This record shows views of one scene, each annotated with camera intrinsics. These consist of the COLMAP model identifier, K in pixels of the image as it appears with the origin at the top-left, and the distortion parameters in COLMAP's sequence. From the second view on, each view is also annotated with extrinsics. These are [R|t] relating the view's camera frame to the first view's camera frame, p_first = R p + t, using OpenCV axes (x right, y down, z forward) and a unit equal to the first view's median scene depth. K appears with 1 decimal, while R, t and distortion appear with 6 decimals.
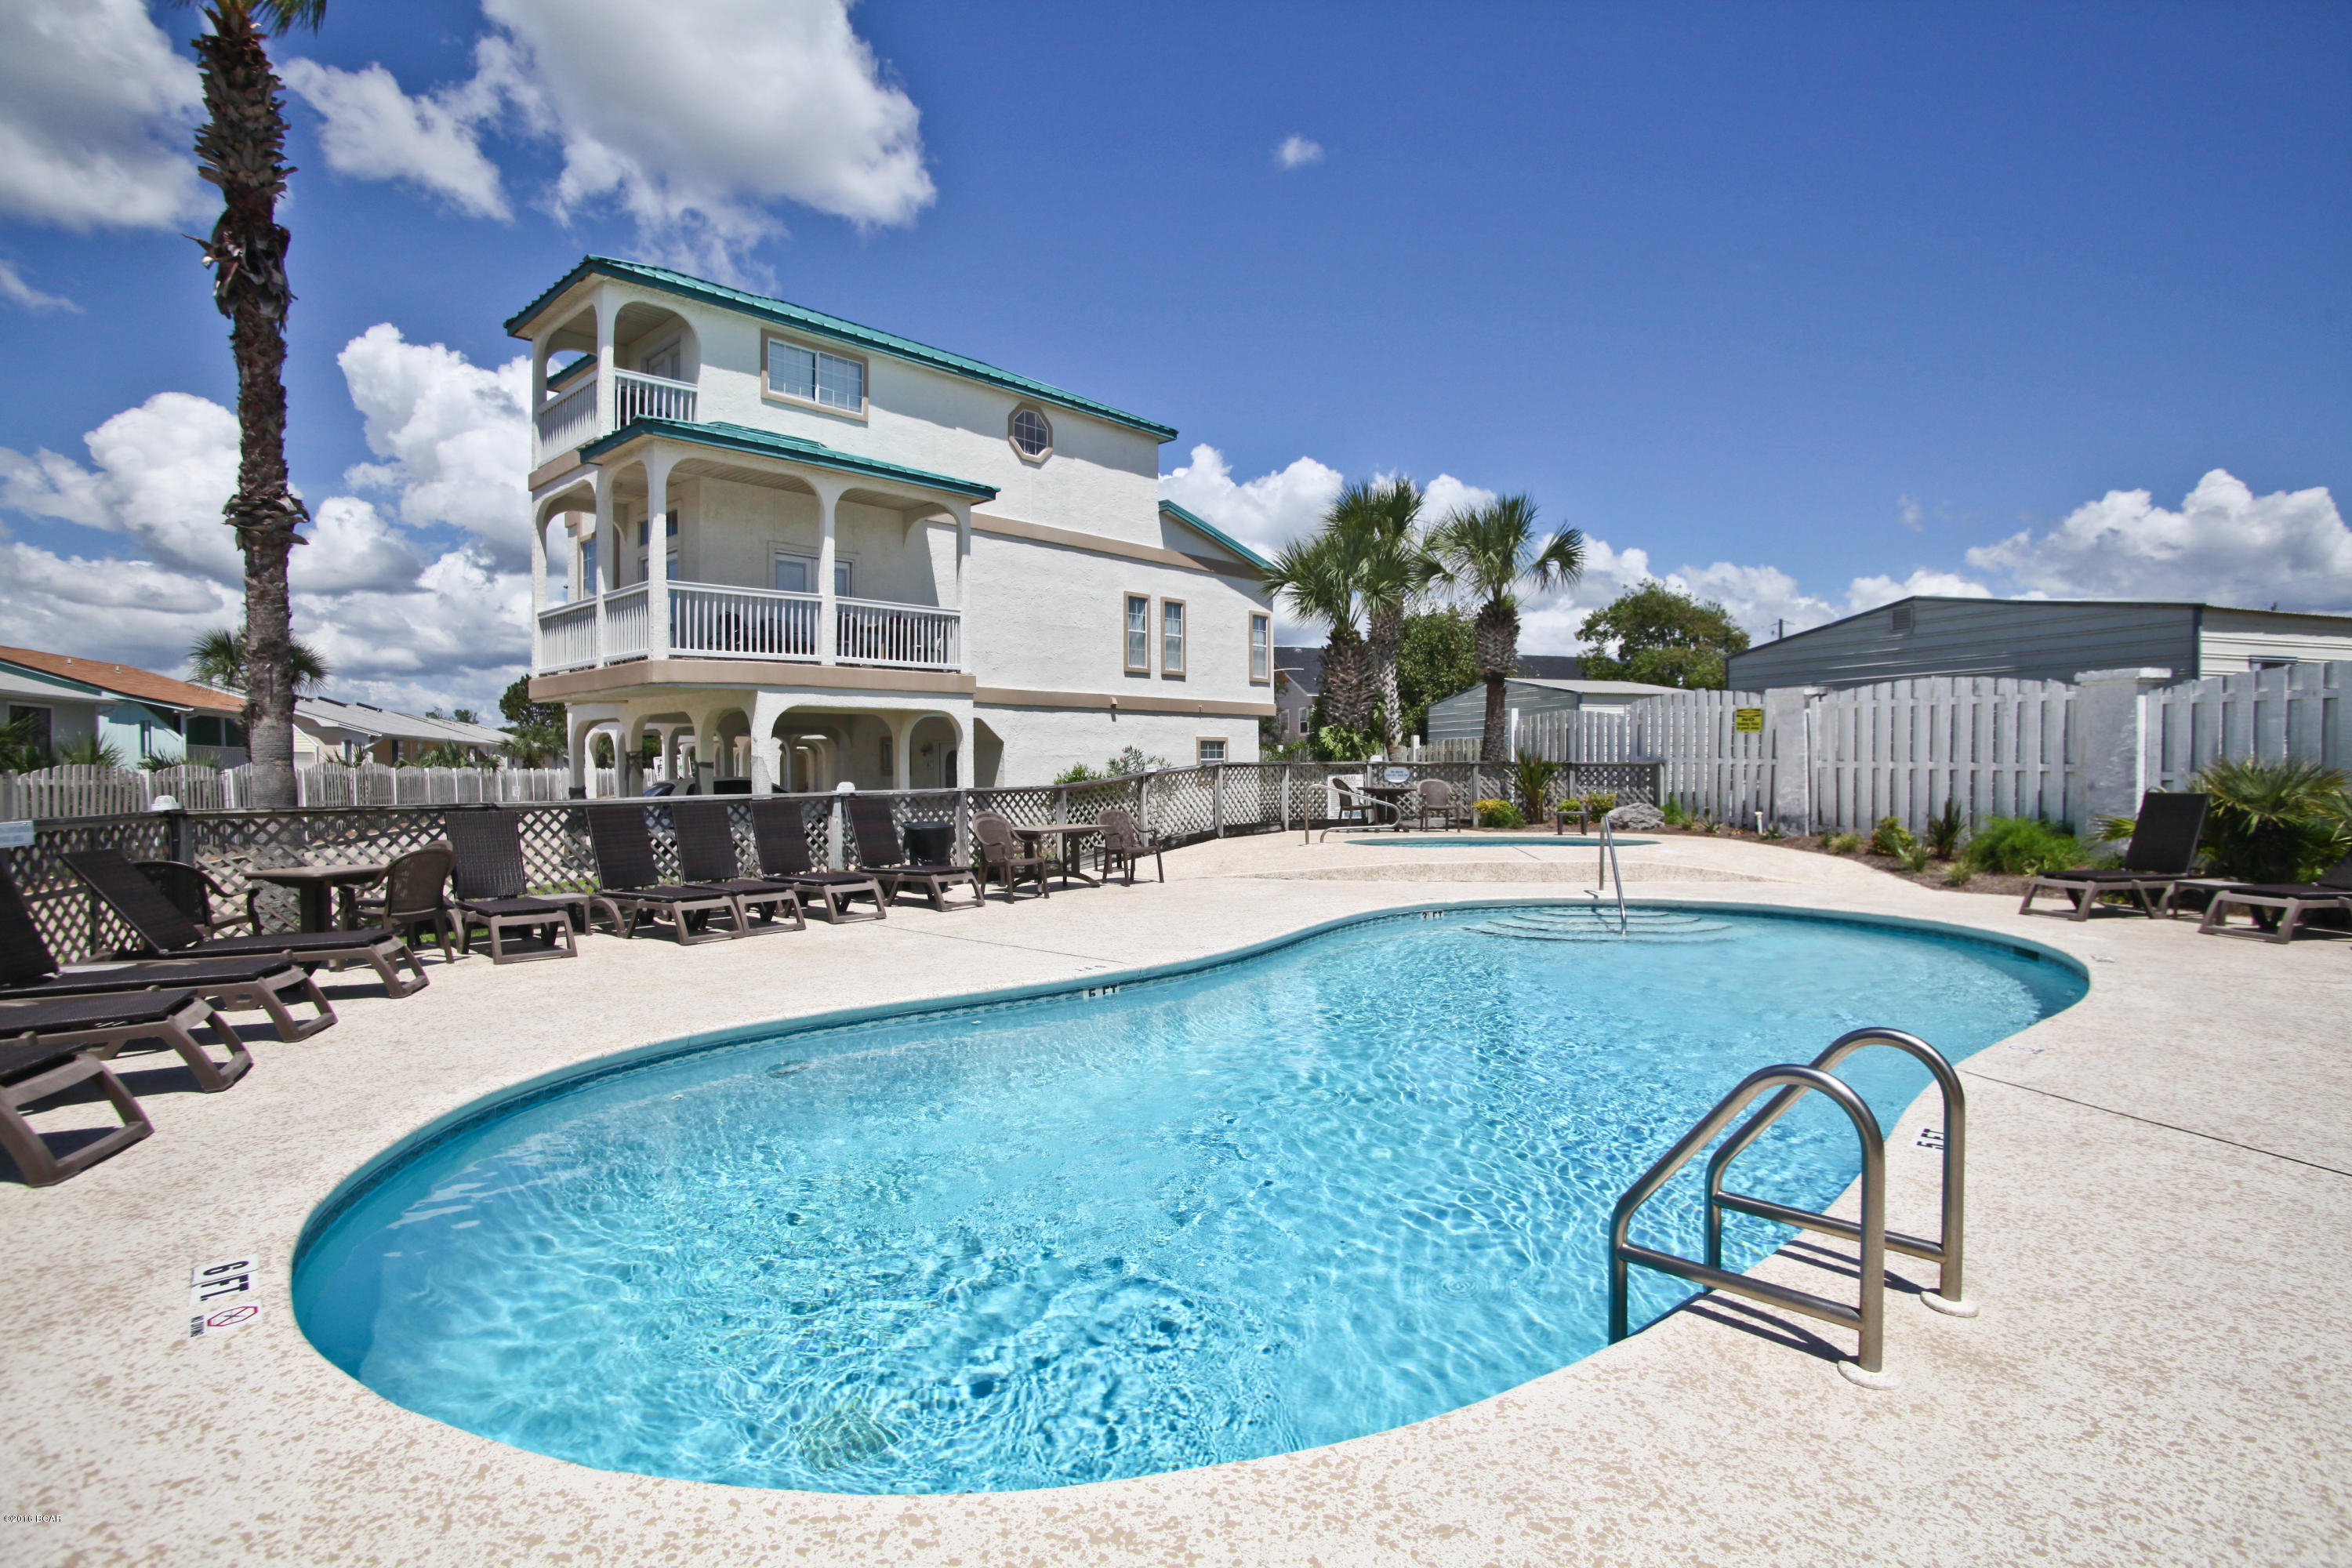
lens RADIAL K [[1179.3, 0, 1161.1], [0, 1179.3, 790.3], [0, 0, 1]] dist [-0.075495, 0.032950]
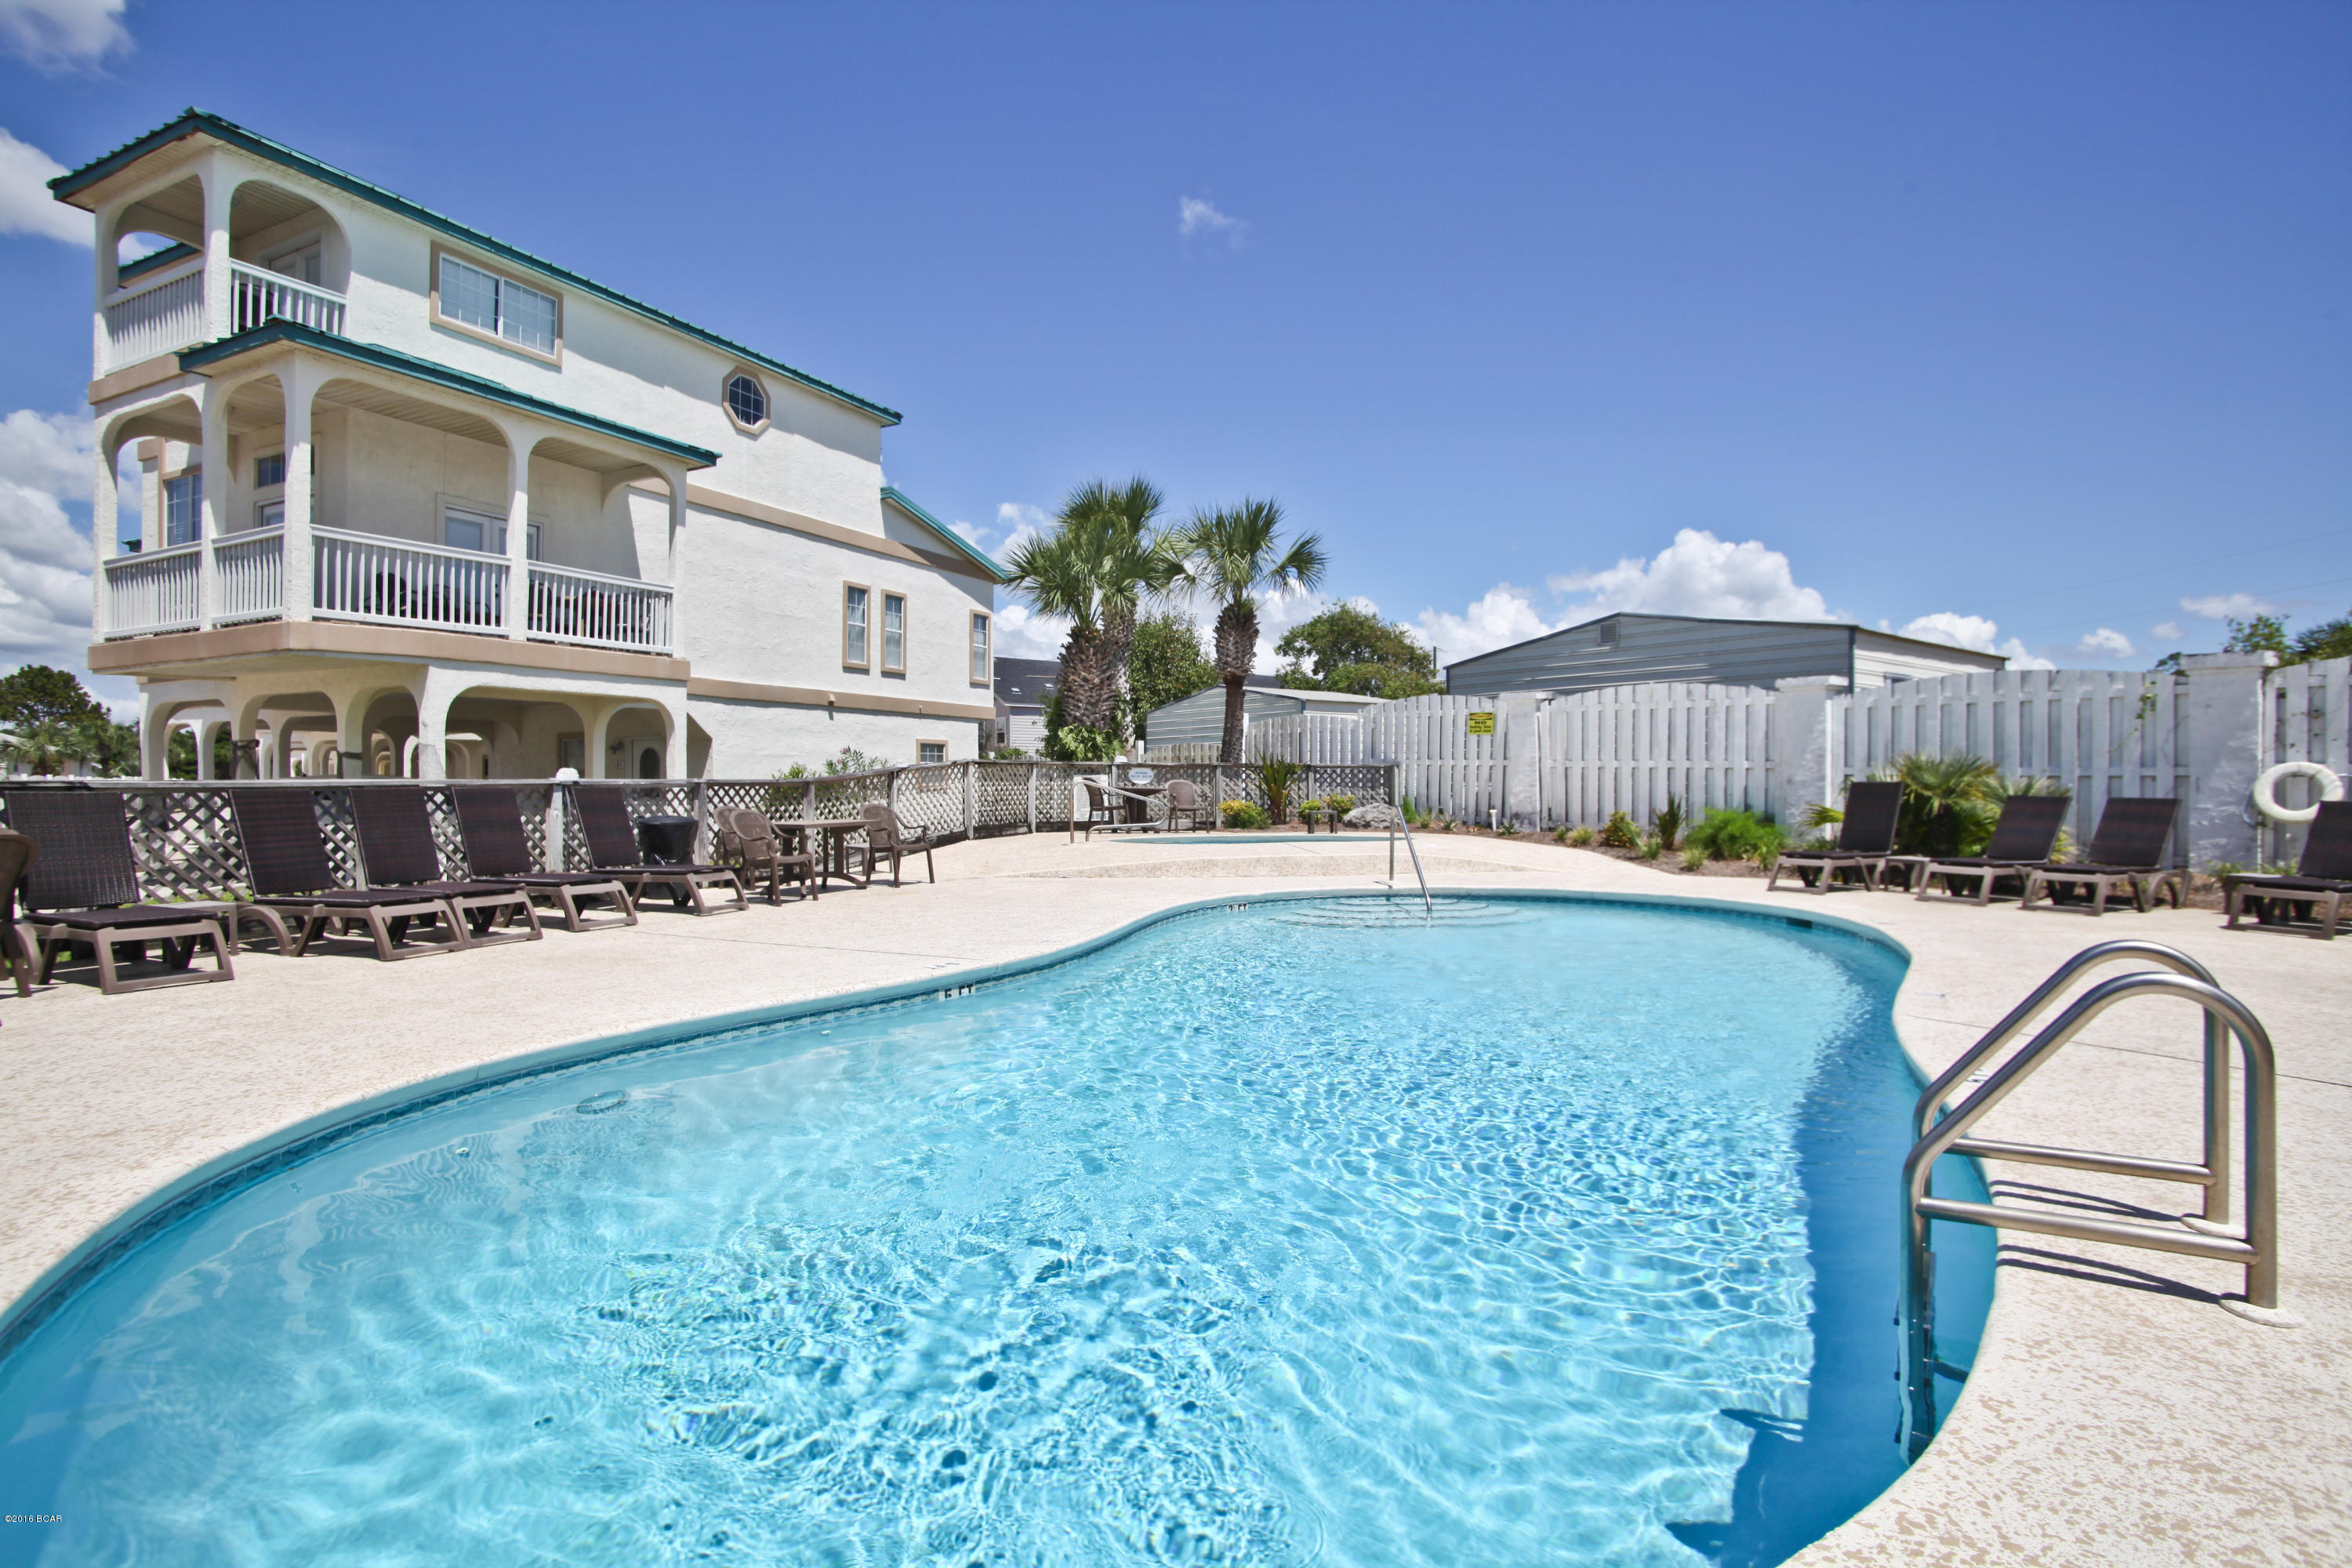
lens RADIAL K [[1179.3, 0, 1170.5], [0, 1179.3, 787.1], [0, 0, 1]] dist [-0.075495, 0.032950]
pose [[0.957097, 0.004173, 0.289738, -0.071524], [0.001525, 0.999810, -0.019435, 0.017477], [-0.289764, 0.019043, 0.956909, 0.059647]]
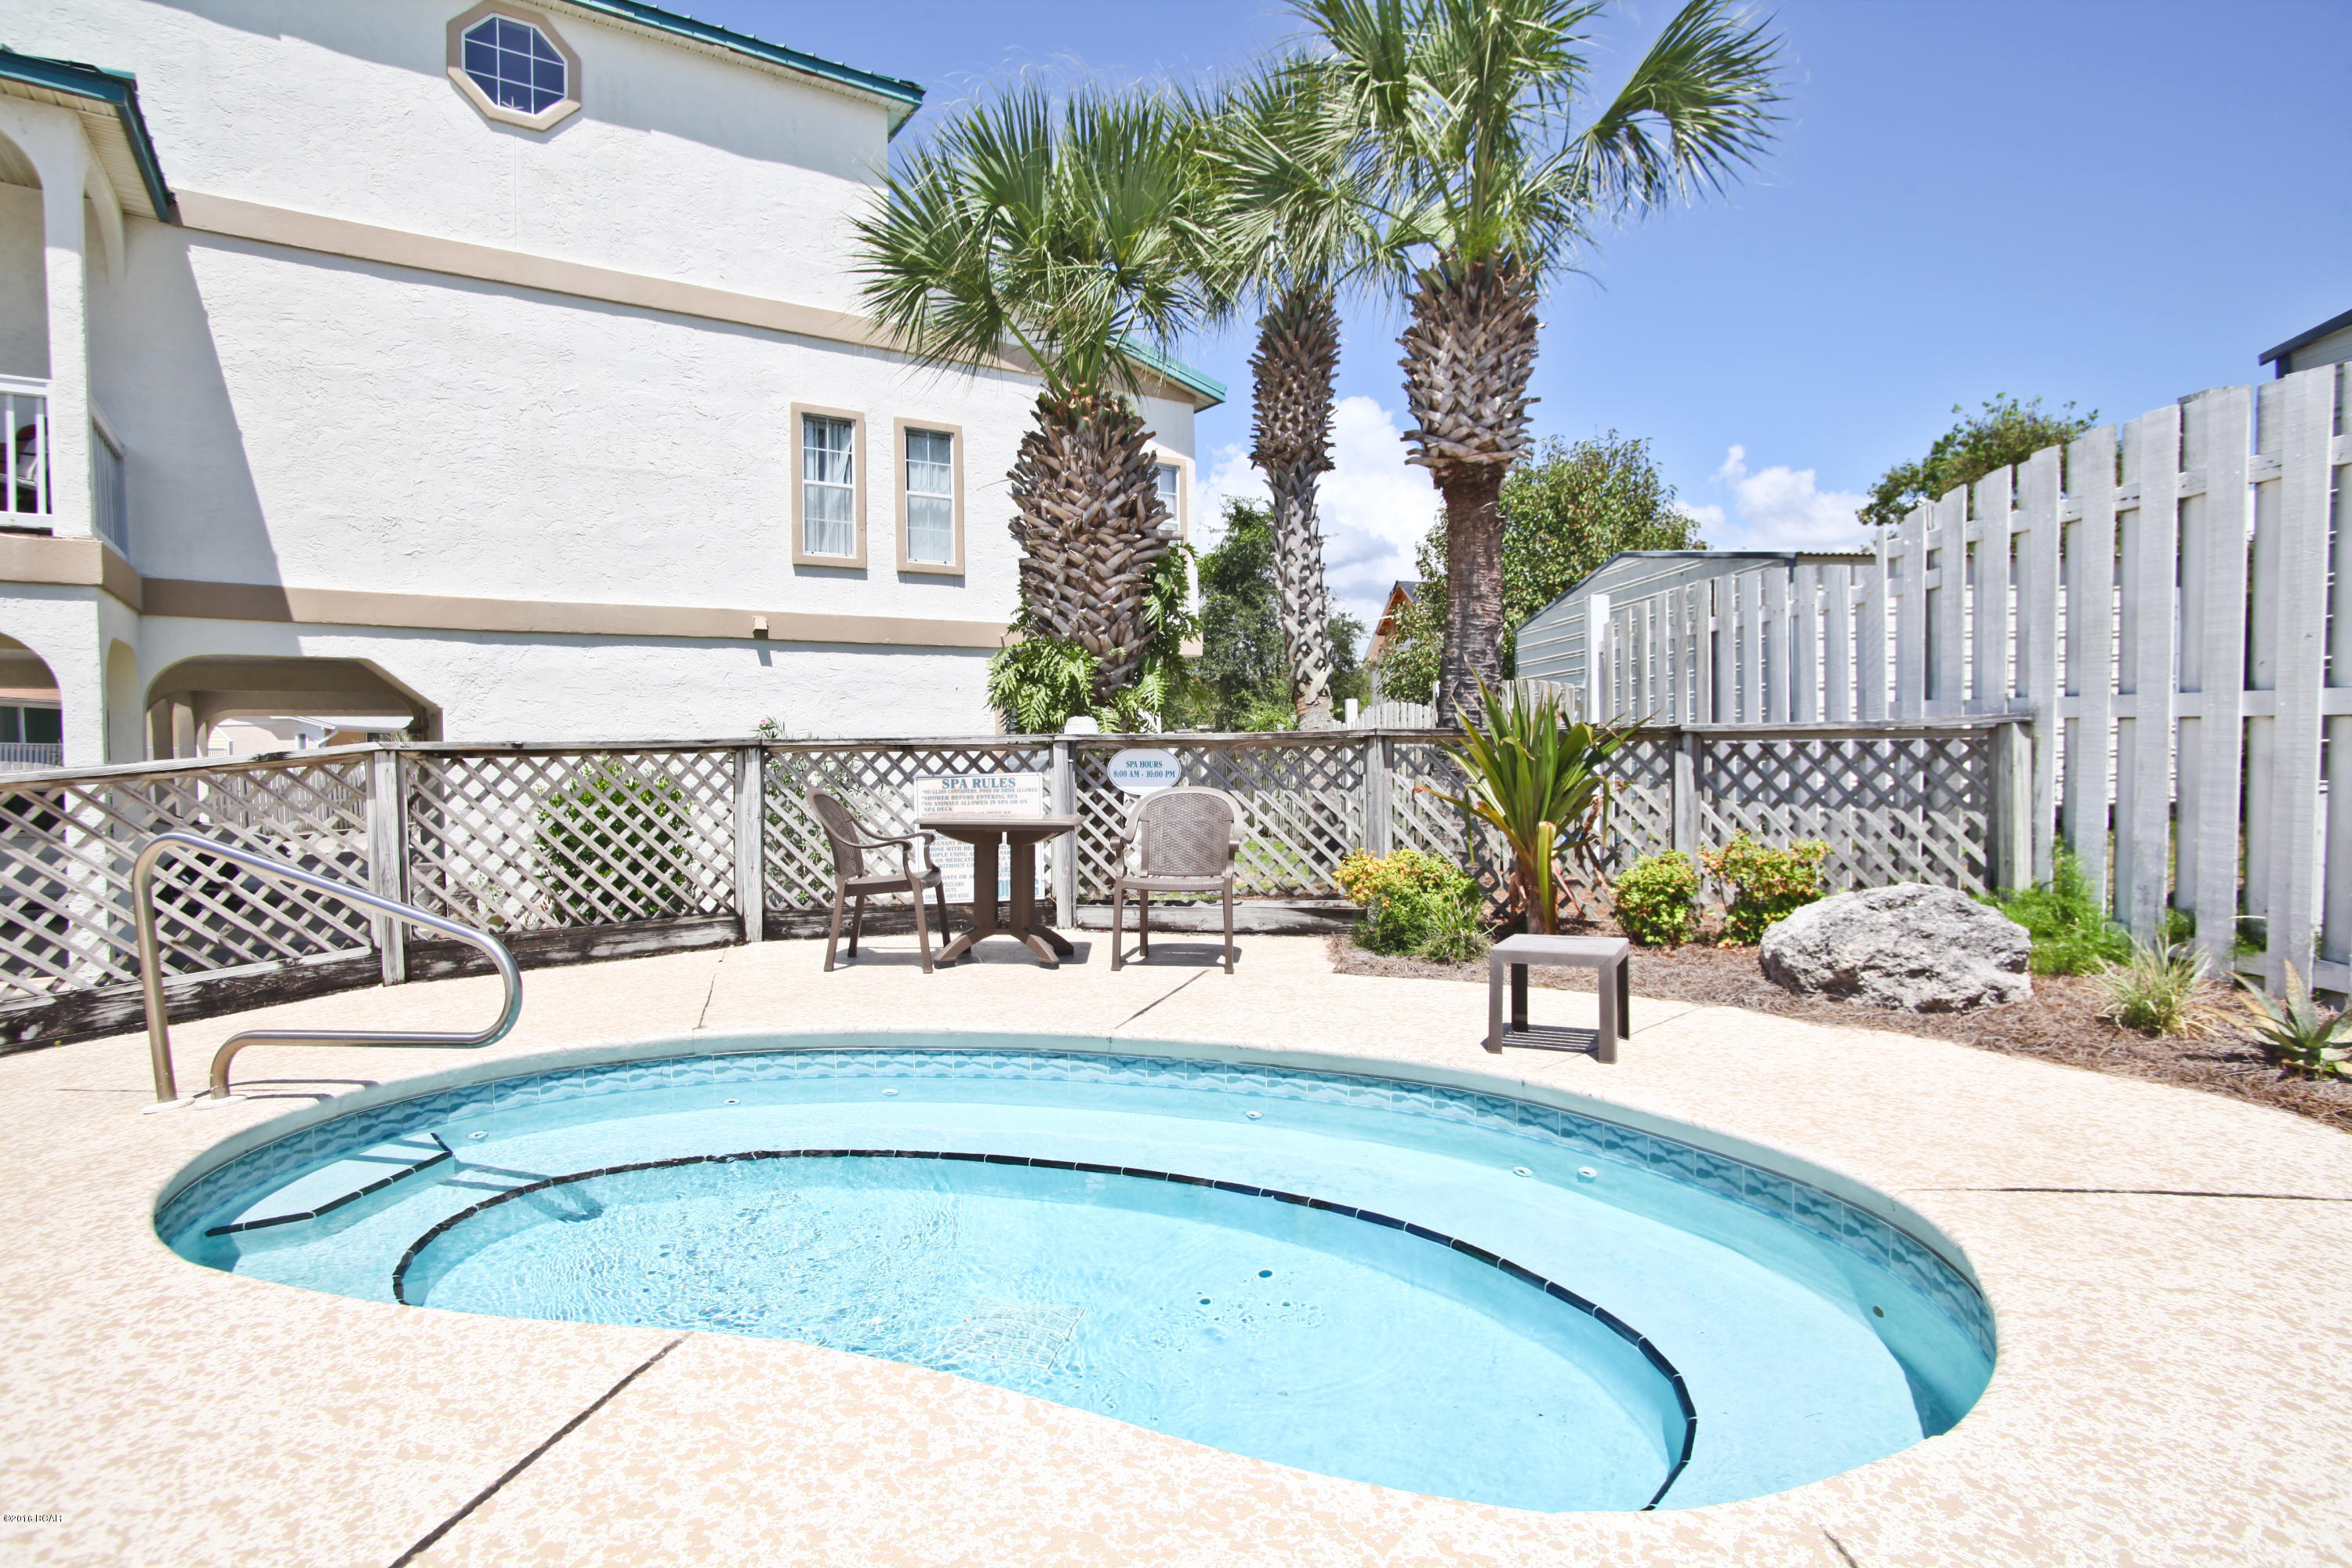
lens RADIAL K [[1179.3, 0, 1198.9], [0, 1179.3, 780.7], [0, 0, 1]] dist [-0.075495, 0.032950]
pose [[0.973736, -0.006537, -0.227587, 0.340262], [0.007171, 0.999972, 0.001959, -0.013656], [0.227568, -0.003540, 0.973756, 0.780794]]
